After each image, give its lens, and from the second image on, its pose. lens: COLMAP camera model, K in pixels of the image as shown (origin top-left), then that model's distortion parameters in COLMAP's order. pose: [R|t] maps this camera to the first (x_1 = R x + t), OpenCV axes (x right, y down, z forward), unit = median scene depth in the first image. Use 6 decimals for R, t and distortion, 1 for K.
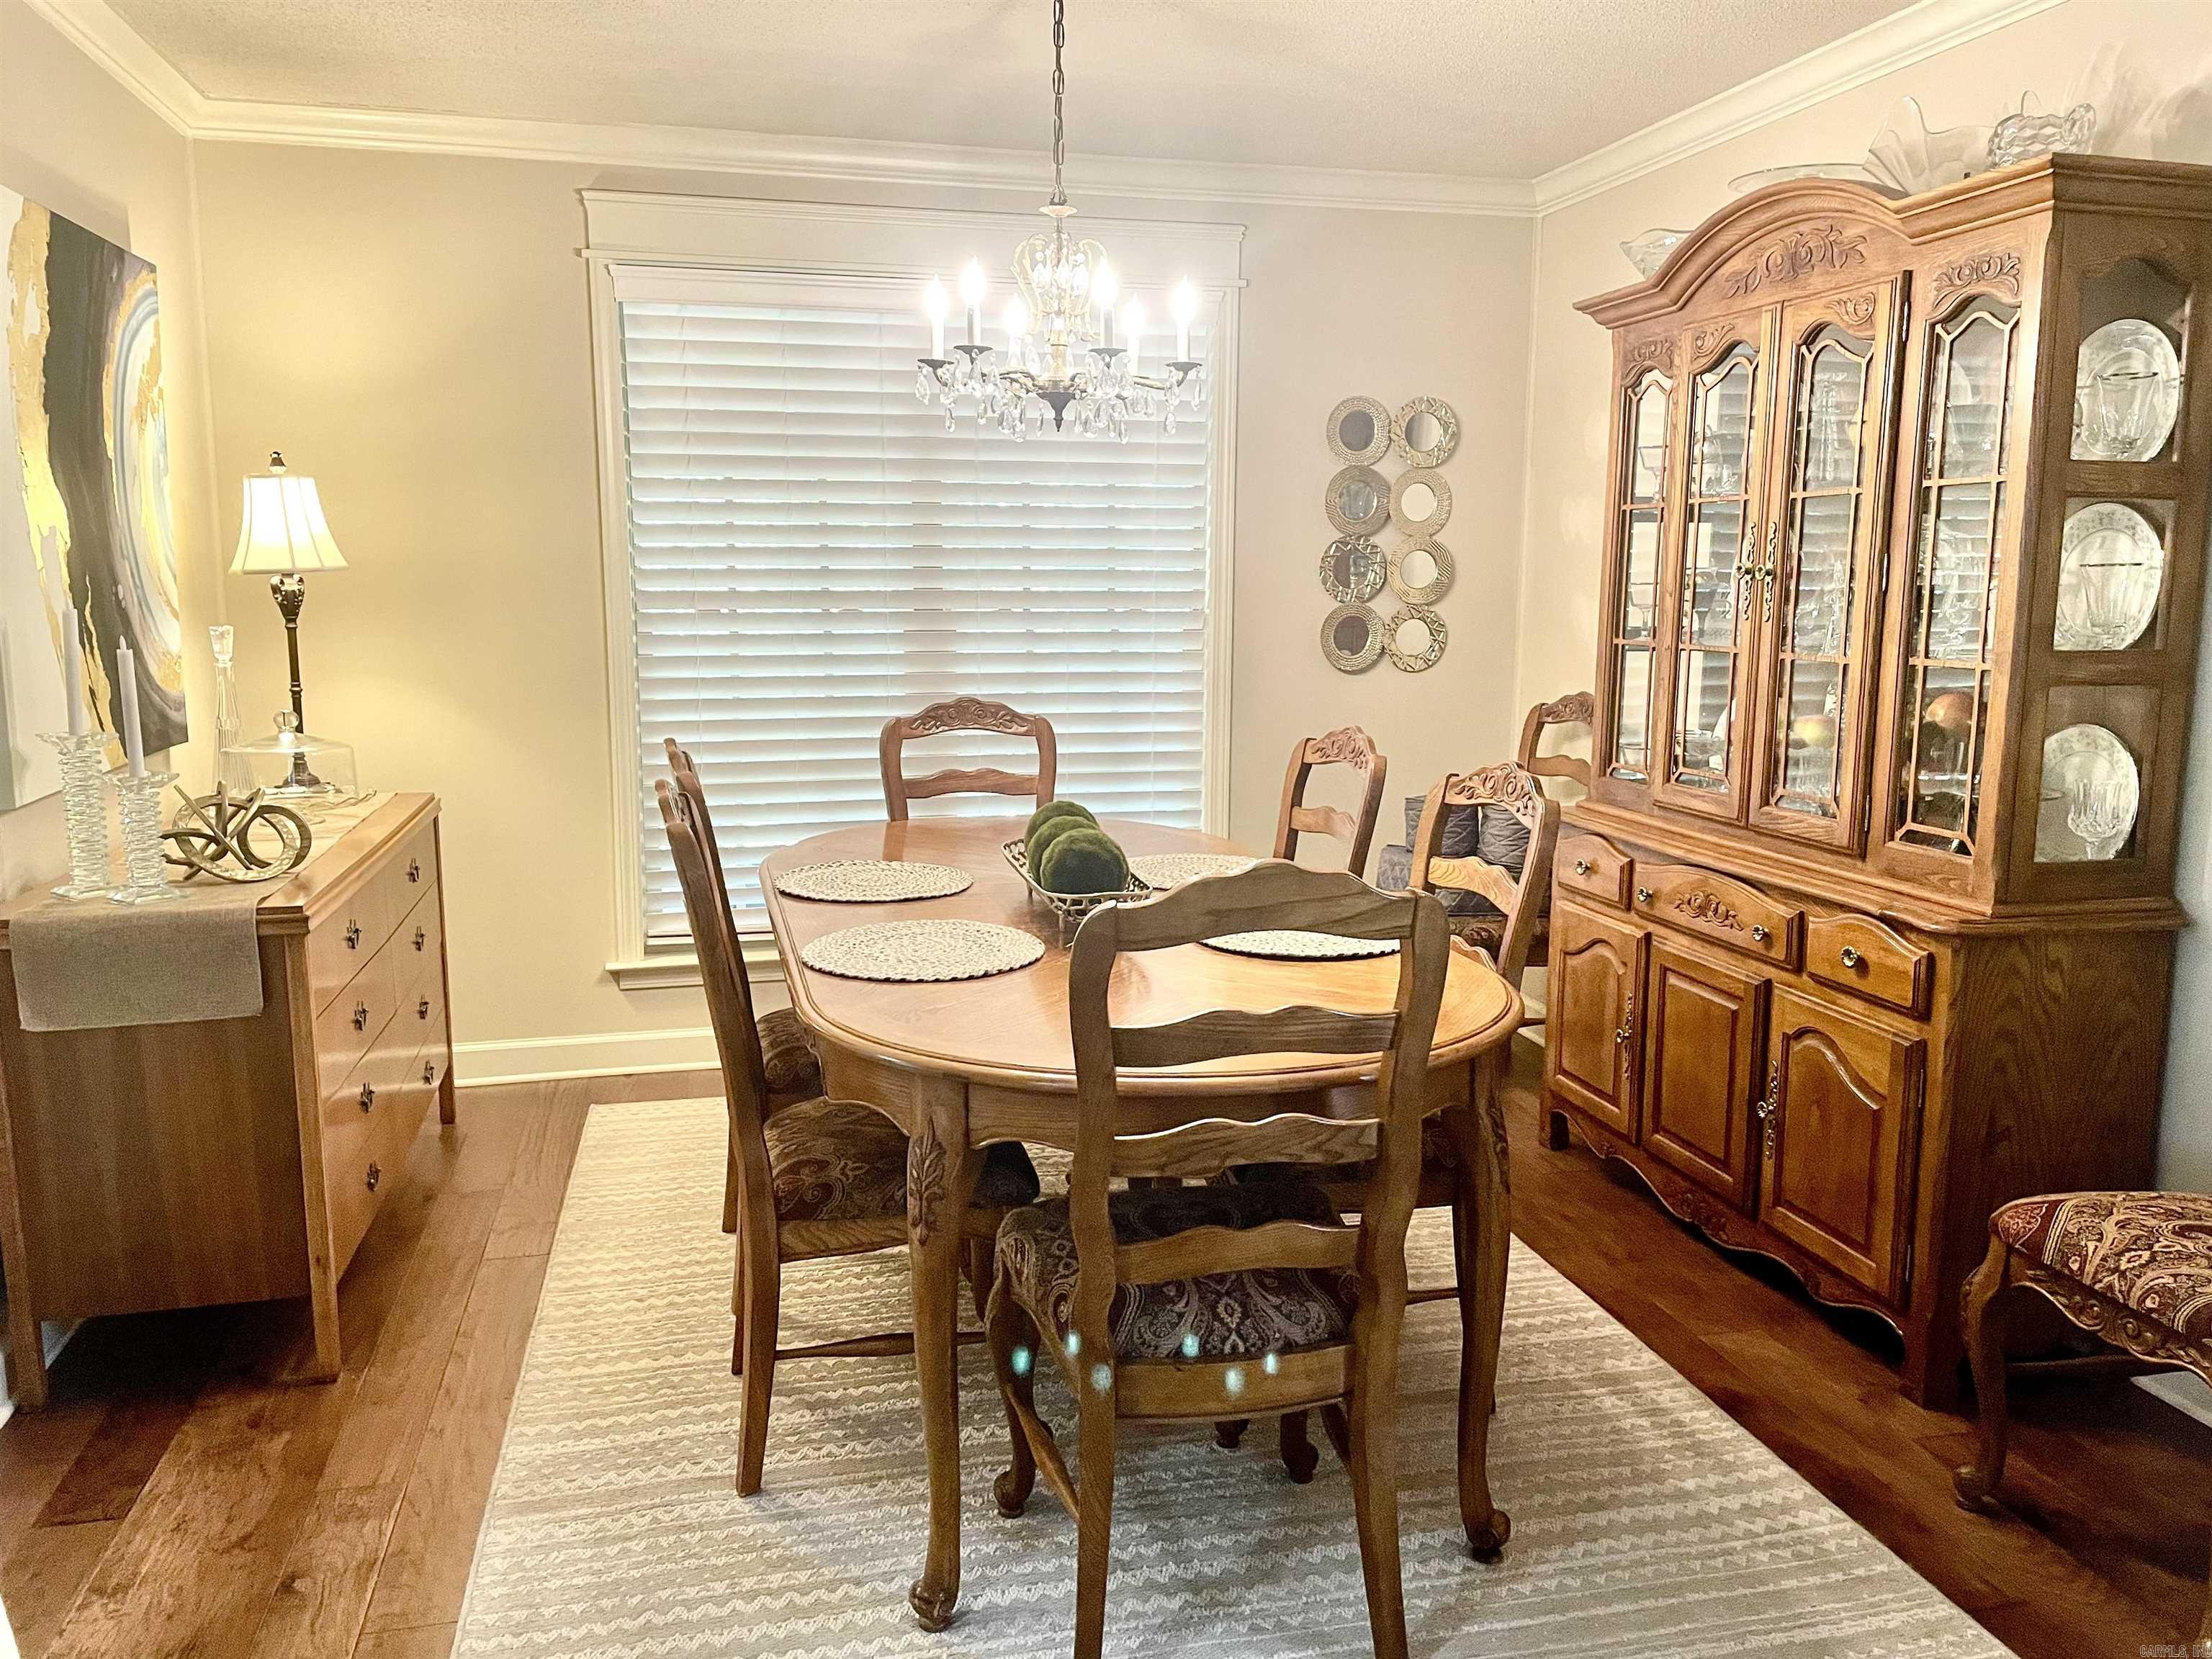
lens RADIAL K [[1656.4, 0, 1098.9], [0, 1656.4, 822.1], [0, 0, 1]] dist [0.096974, -0.122609]
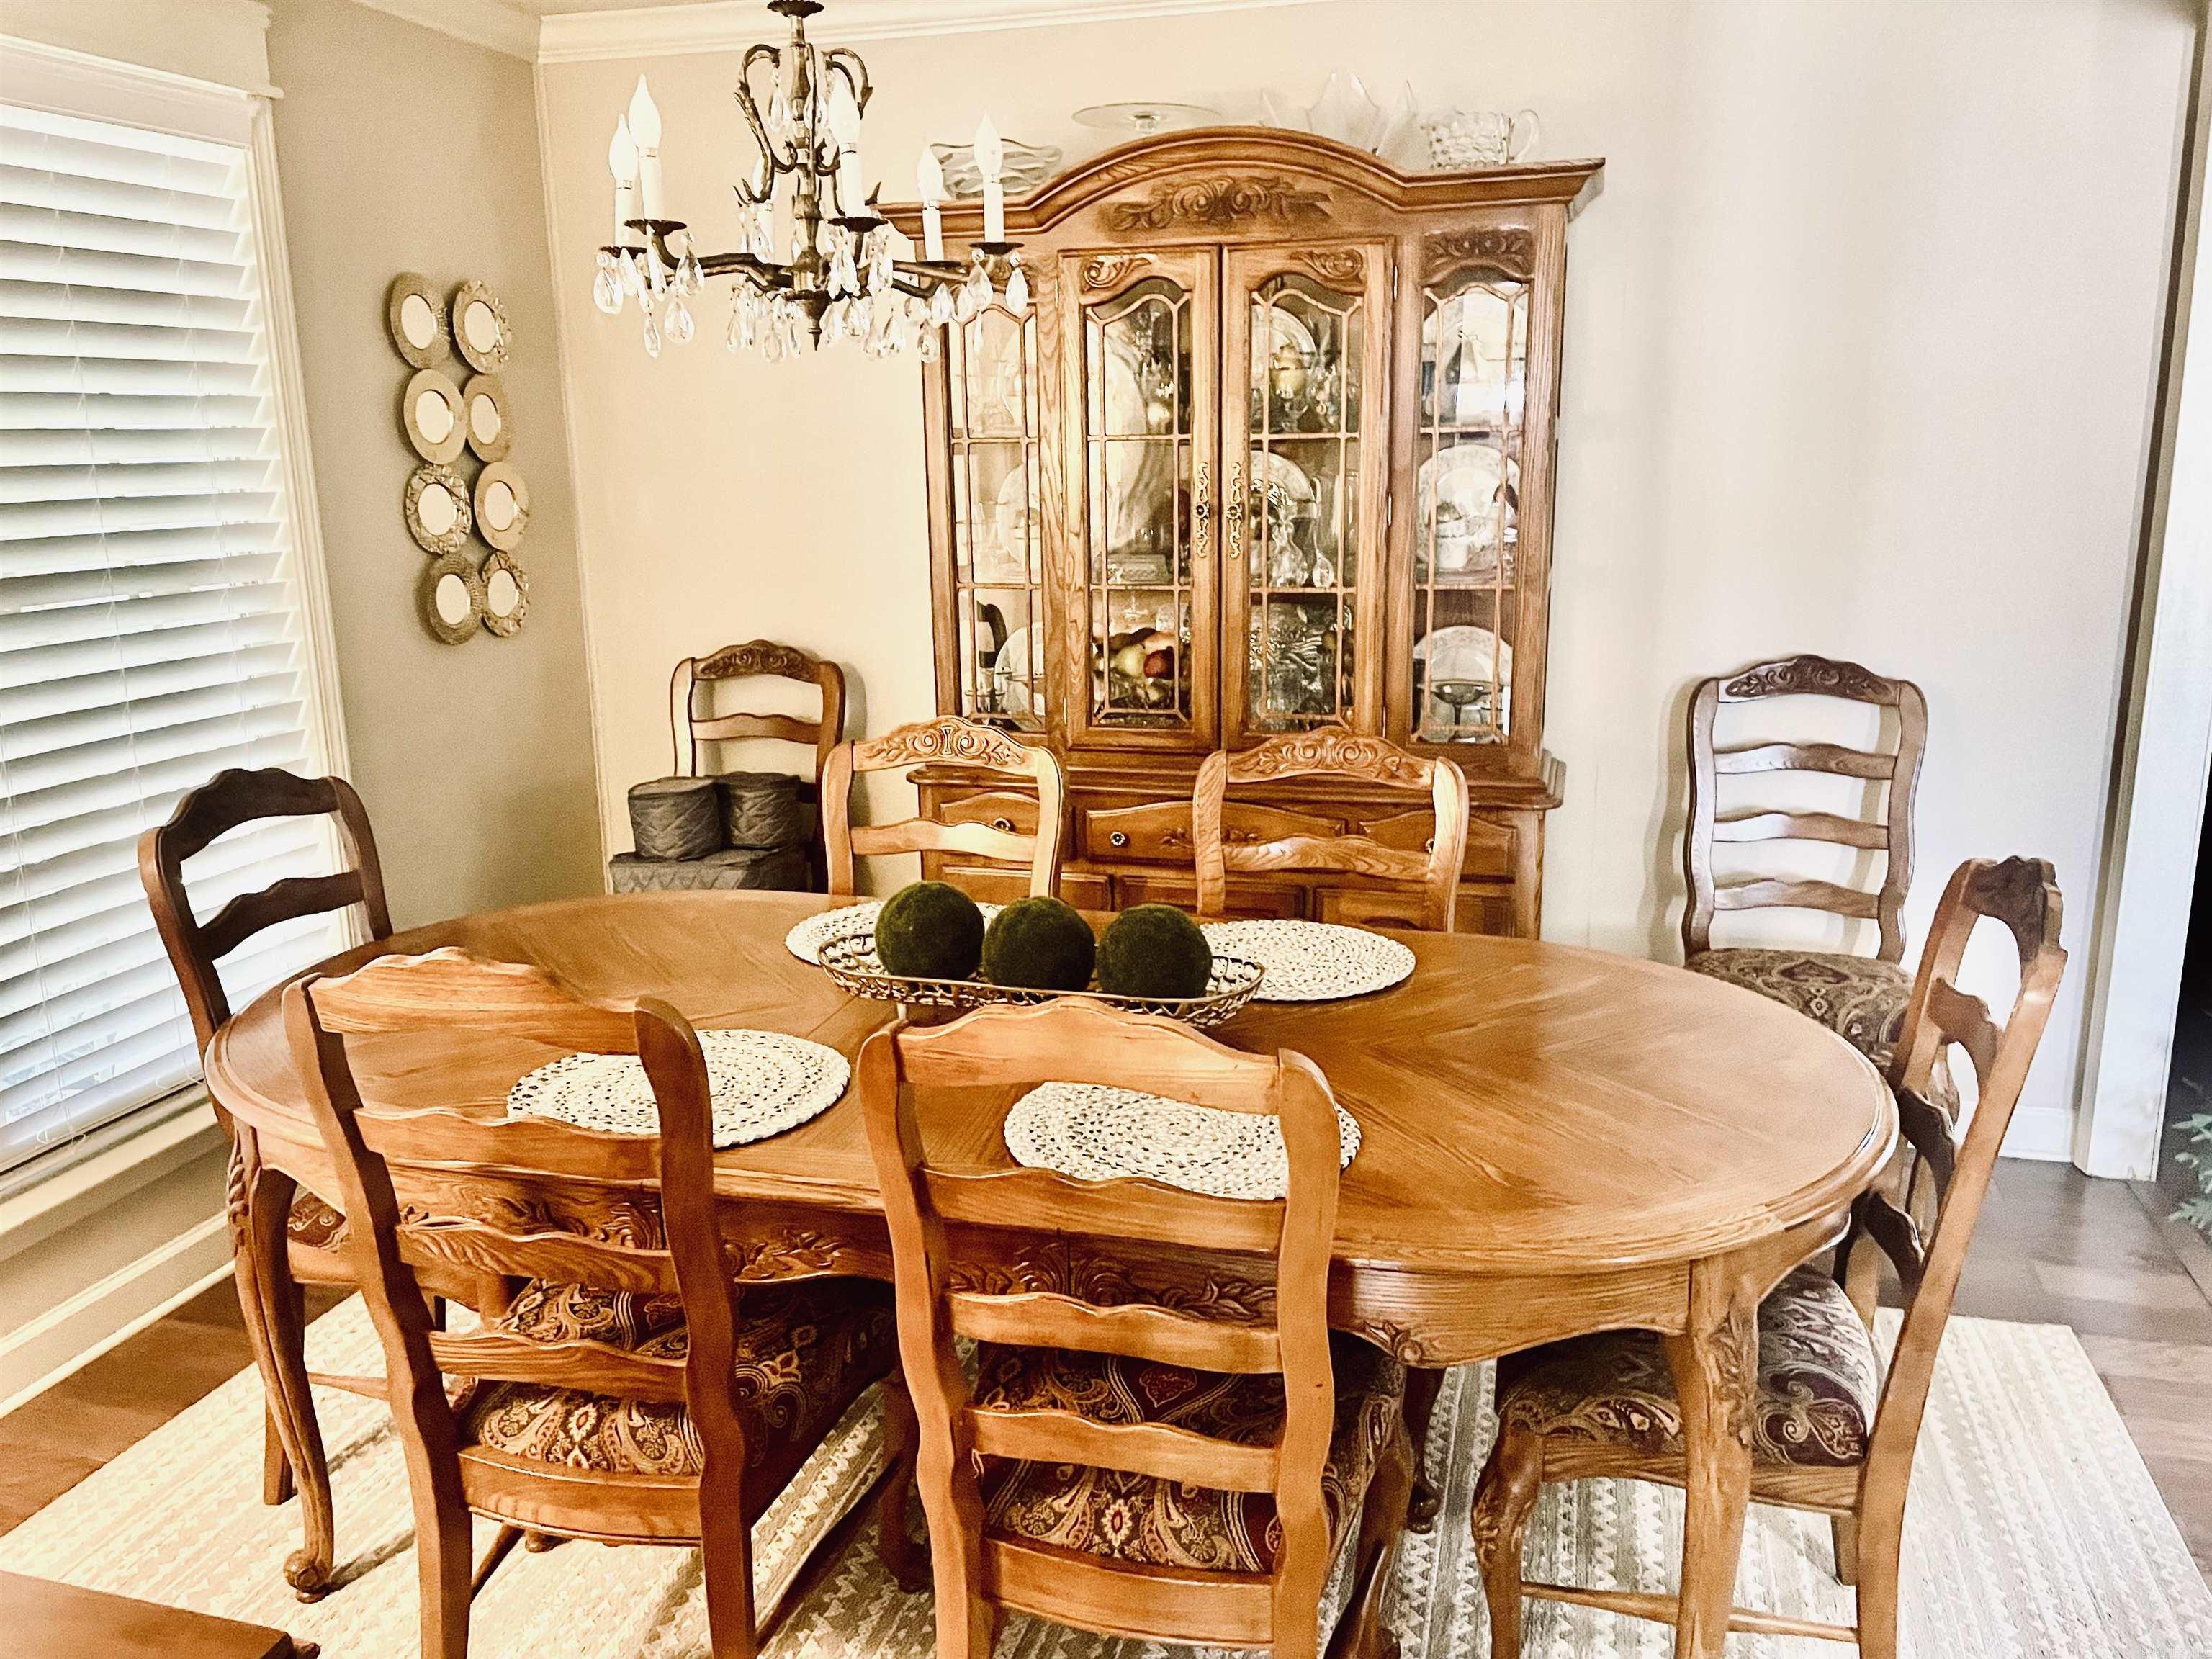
lens RADIAL K [[1664.8, 0, 1107.2], [0, 1664.8, 836.0], [0, 0, 1]] dist [0.096672, -0.129518]
pose [[0.489705, -0.215848, 0.844748, -0.451059], [0.147812, 0.975400, 0.163545, -0.105804], [-0.859268, 0.044775, 0.509563, 0.433675]]
